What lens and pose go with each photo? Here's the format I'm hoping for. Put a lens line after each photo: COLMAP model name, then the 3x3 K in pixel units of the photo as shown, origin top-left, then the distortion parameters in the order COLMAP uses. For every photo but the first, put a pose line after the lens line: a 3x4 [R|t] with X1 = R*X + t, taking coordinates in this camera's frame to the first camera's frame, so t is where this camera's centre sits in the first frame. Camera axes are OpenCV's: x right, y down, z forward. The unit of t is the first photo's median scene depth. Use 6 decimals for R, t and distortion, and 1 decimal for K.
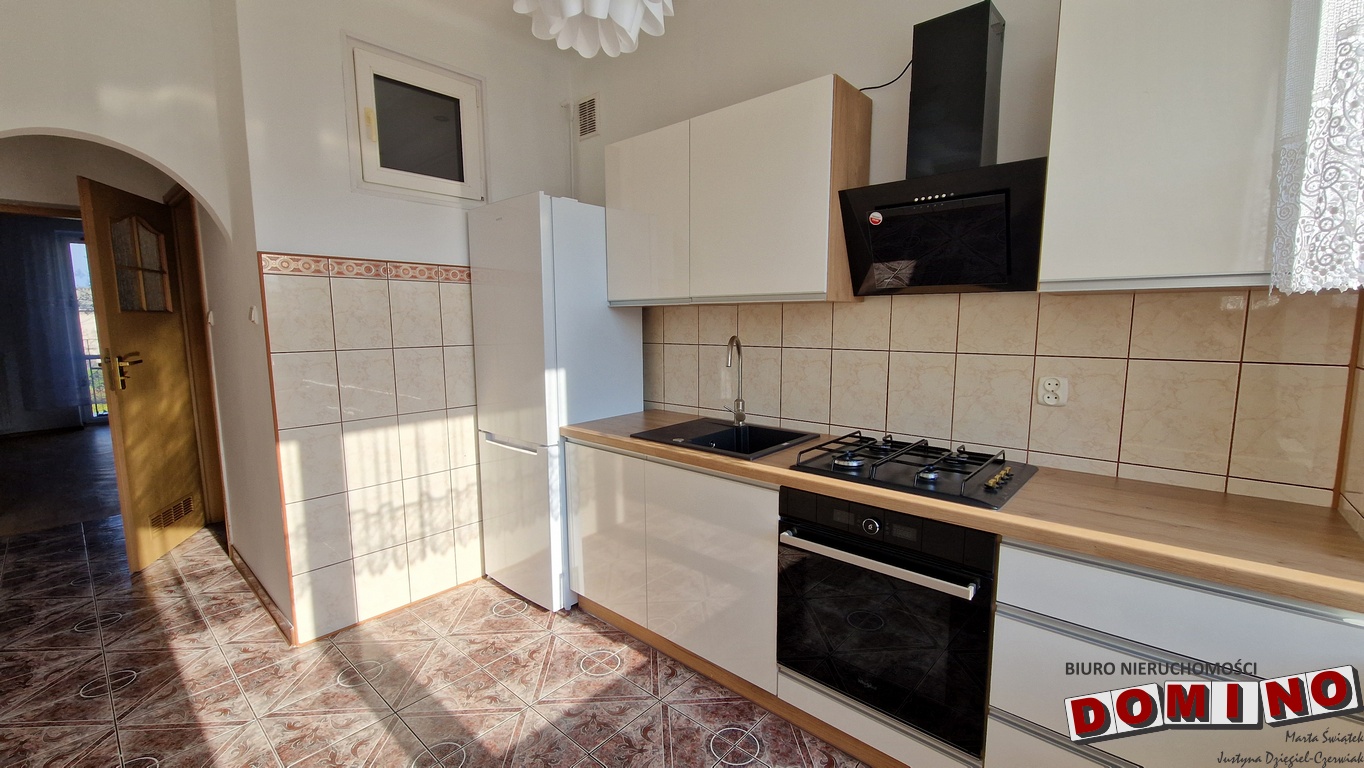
lens RADIAL K [[555.5, 0, 674.0], [0, 555.5, 388.1], [0, 0, 1]] dist [0.006352, -0.003647]
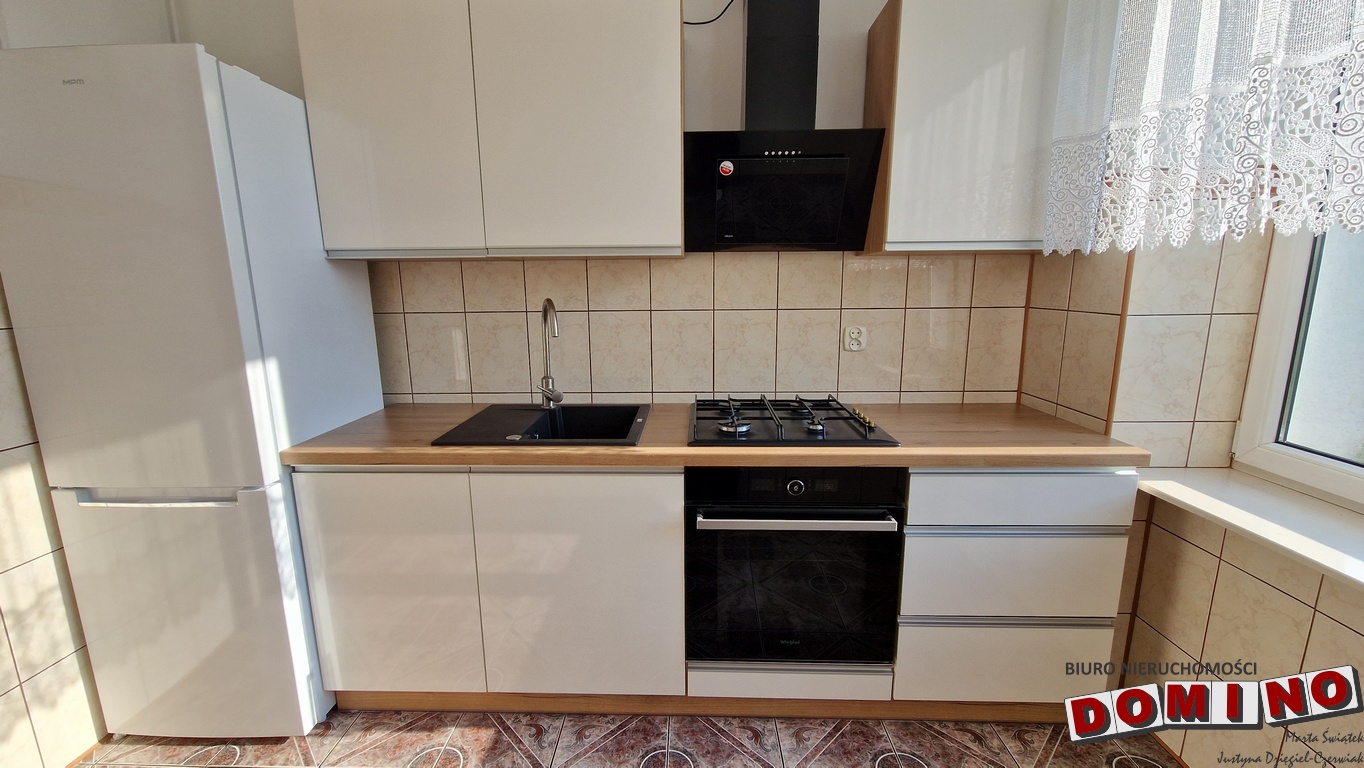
lens RADIAL K [[555.5, 0, 678.3], [0, 555.5, 388.2], [0, 0, 1]] dist [0.006352, -0.003647]
pose [[0.762678, -0.121987, 0.635170, -0.318264], [0.084359, 0.992425, 0.089305, -0.023812], [-0.641253, -0.014529, 0.767192, 0.299645]]
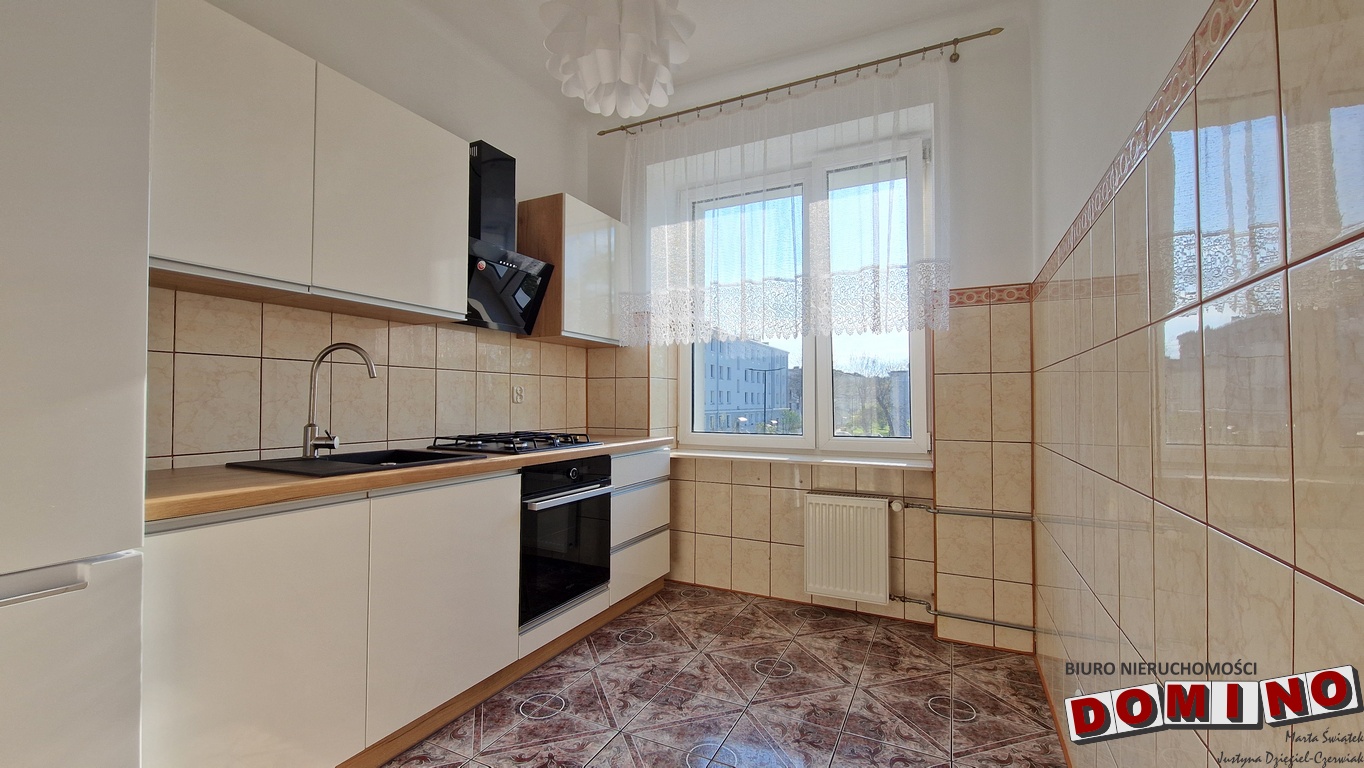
lens RADIAL K [[555.5, 0, 686.6], [0, 555.5, 382.8], [0, 0, 1]] dist [0.006352, -0.003647]
pose [[-0.275345, 0.037886, 0.960599, -0.960159], [0.120199, 0.992739, -0.004700, 0.035899], [-0.953802, 0.114169, -0.277899, 0.864798]]
